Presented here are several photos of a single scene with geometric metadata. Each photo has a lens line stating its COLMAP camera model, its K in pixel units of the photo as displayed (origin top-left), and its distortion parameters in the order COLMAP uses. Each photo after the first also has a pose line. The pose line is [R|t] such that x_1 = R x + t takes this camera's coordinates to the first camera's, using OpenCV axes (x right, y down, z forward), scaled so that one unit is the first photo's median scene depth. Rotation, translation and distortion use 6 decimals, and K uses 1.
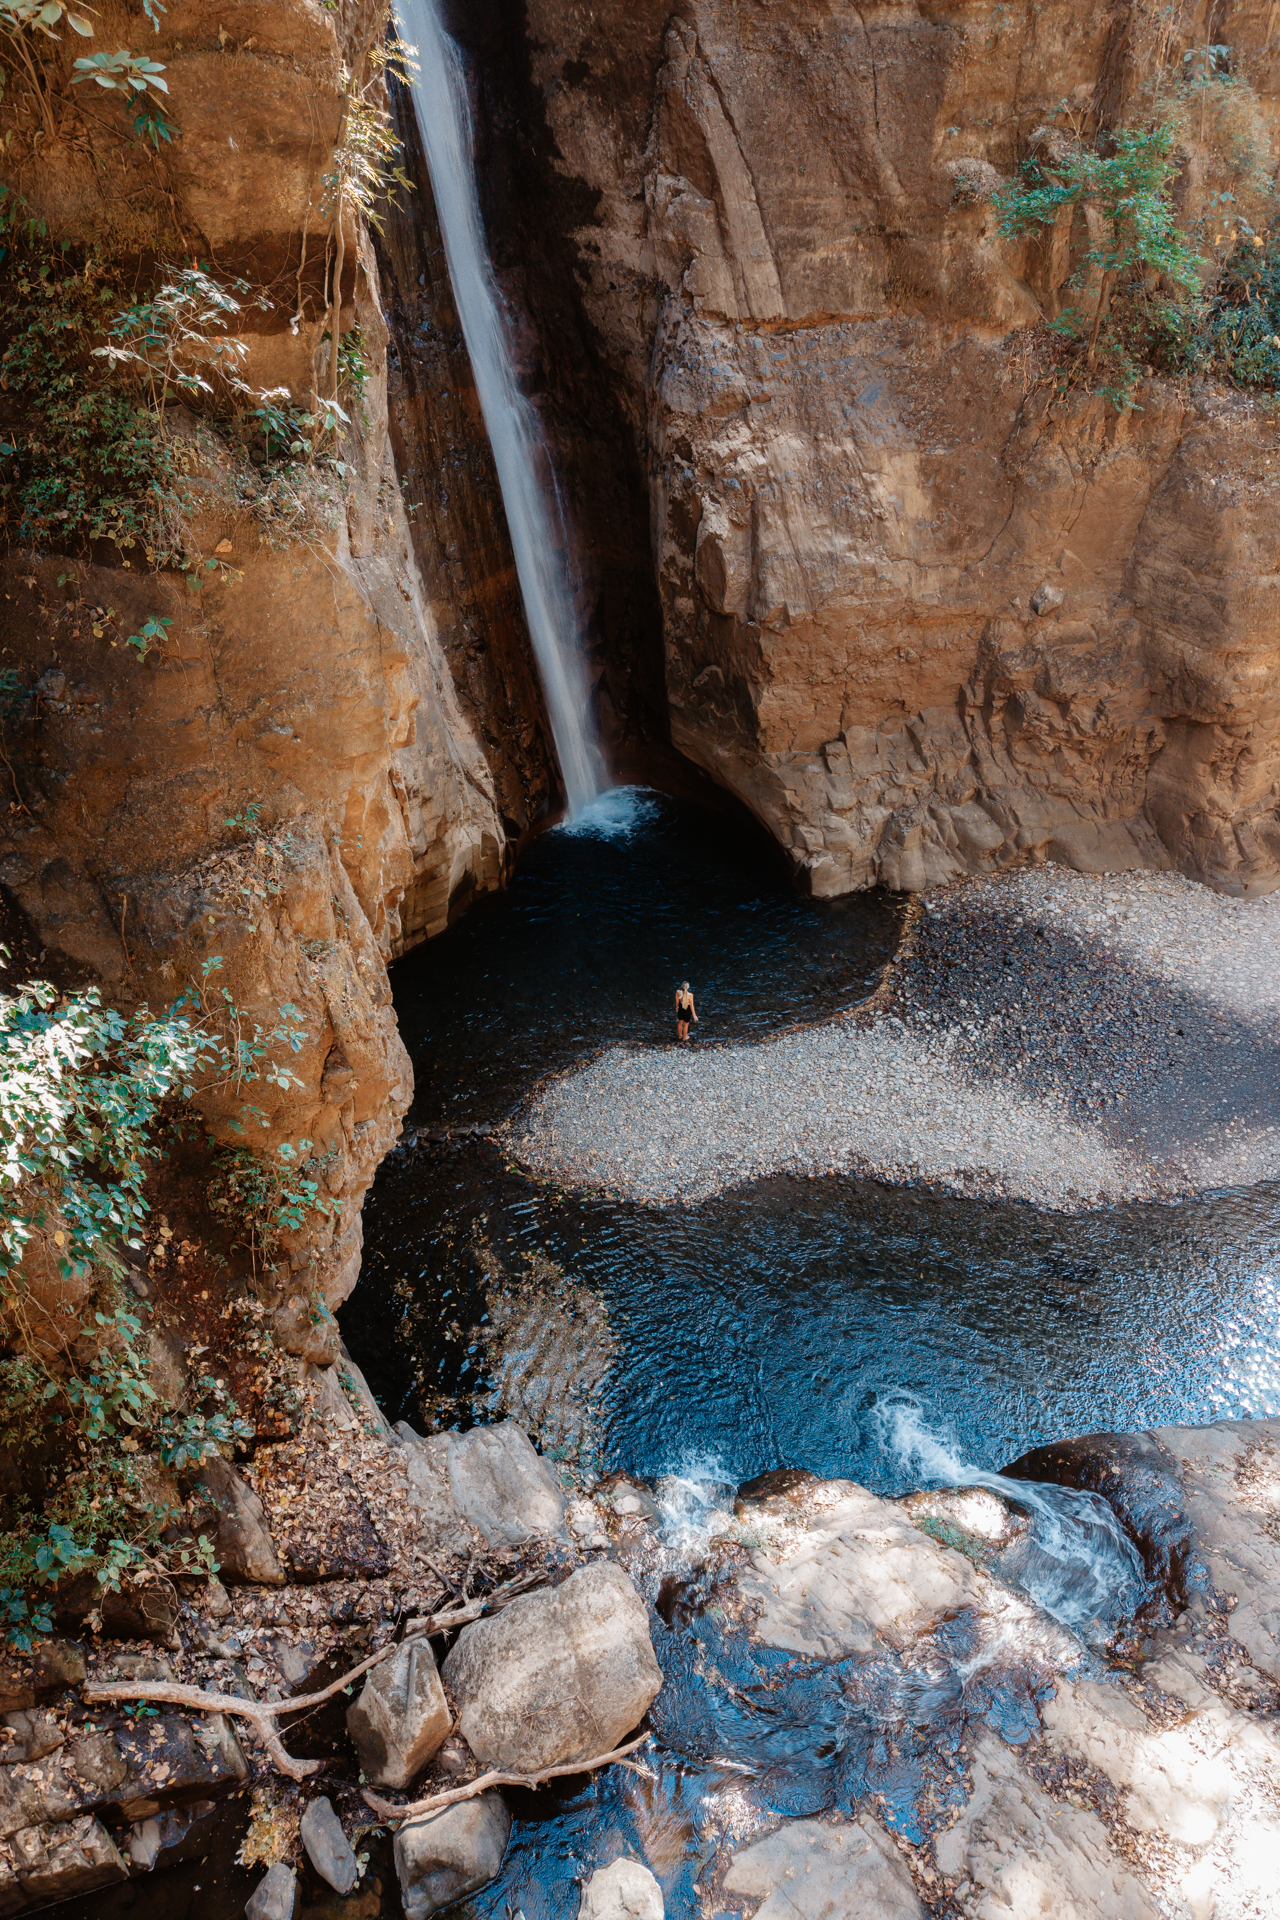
lens RADIAL K [[1347.0, 0, 640.0], [0, 1347.0, 960.0], [0, 0, 1]] dist [0.002163, -0.023664]
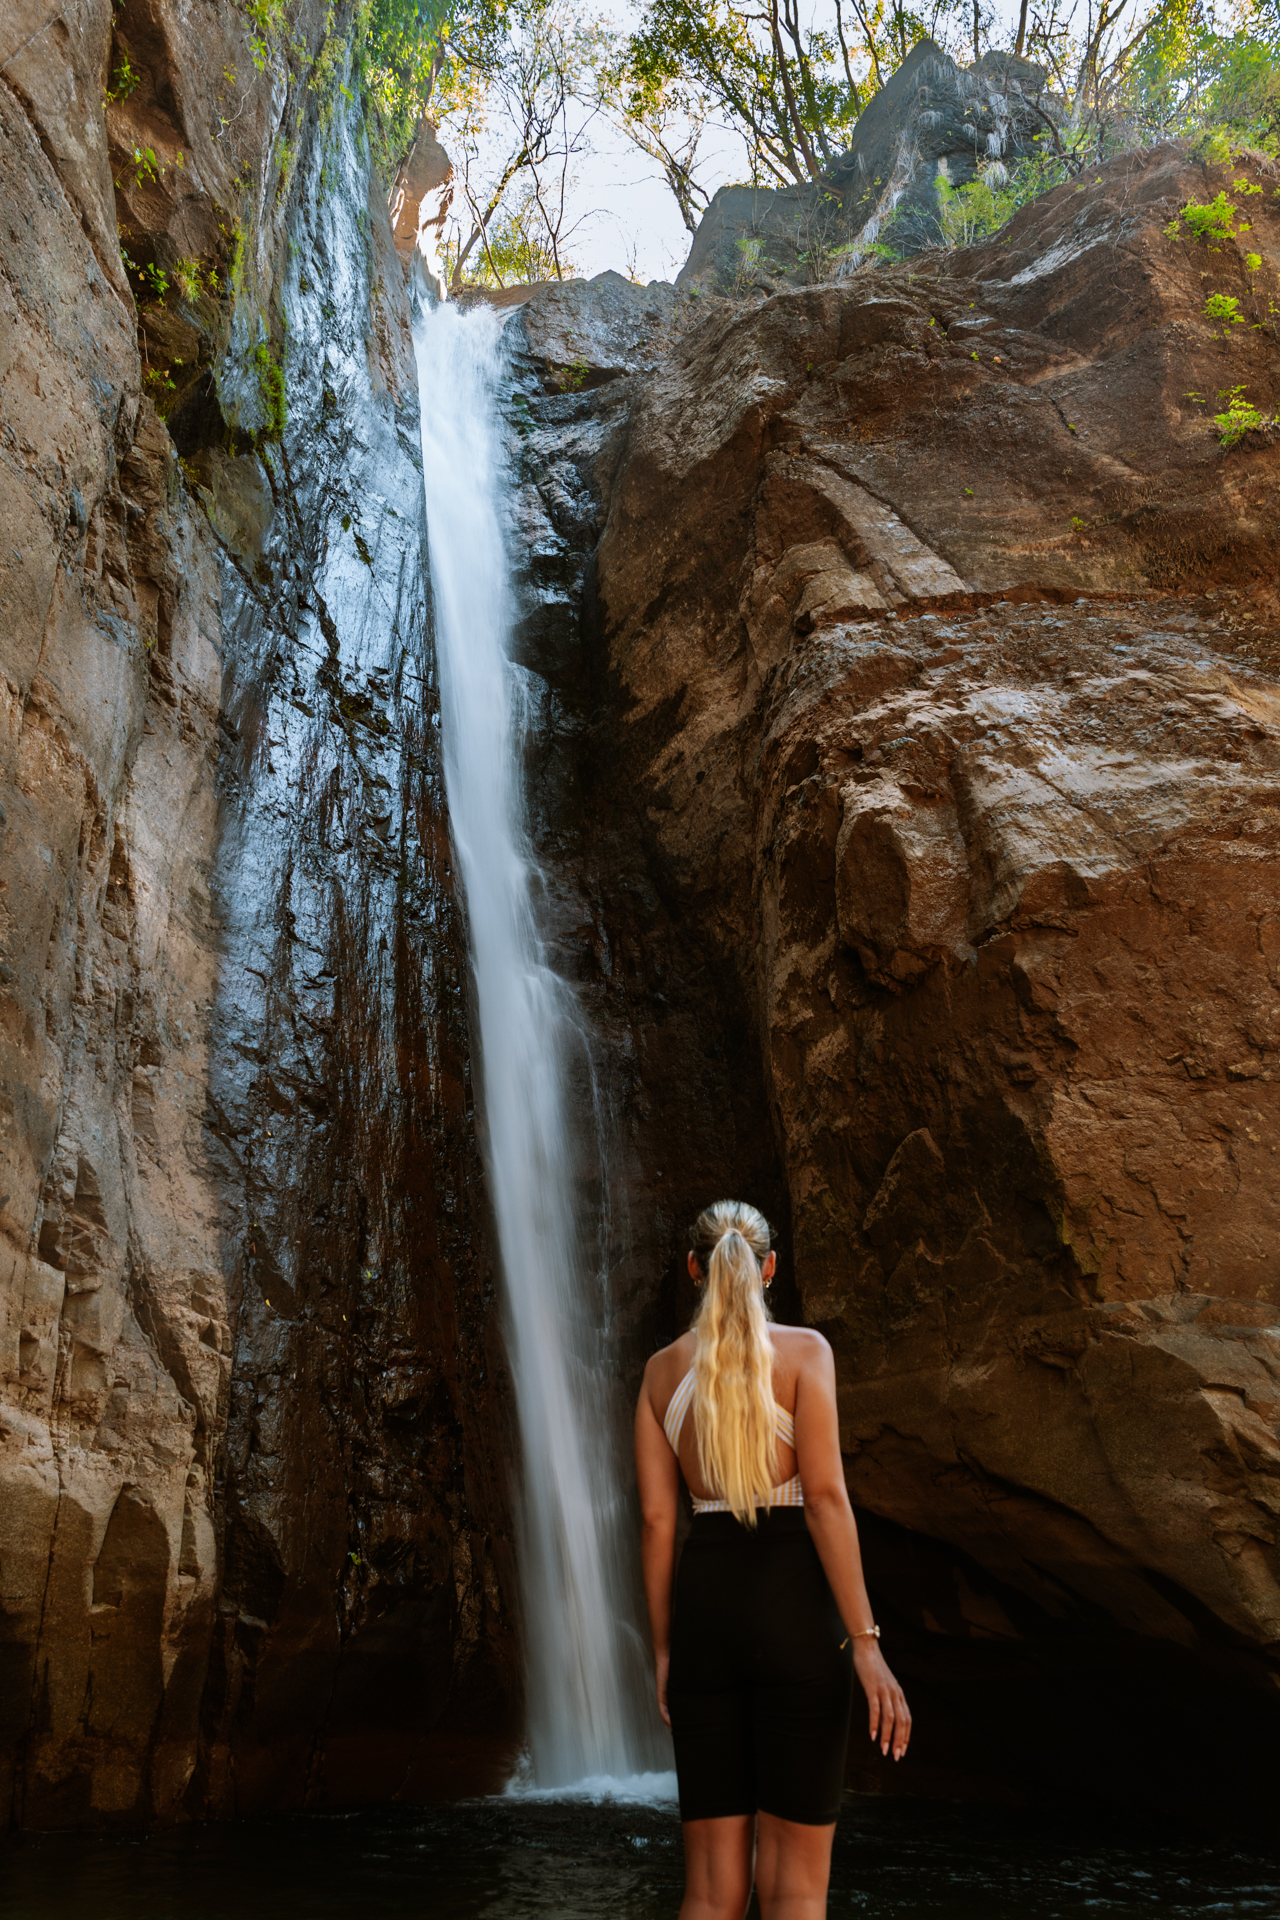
lens RADIAL K [[1347.0, 0, 640.0], [0, 1347.0, 960.0], [0, 0, 1]] dist [0.002163, -0.023664]
pose [[0.984268, -0.076128, -0.159441, 0.047634], [-0.111112, 0.434931, -0.893582, 0.105549], [0.137373, 0.897240, 0.419630, 0.846898]]
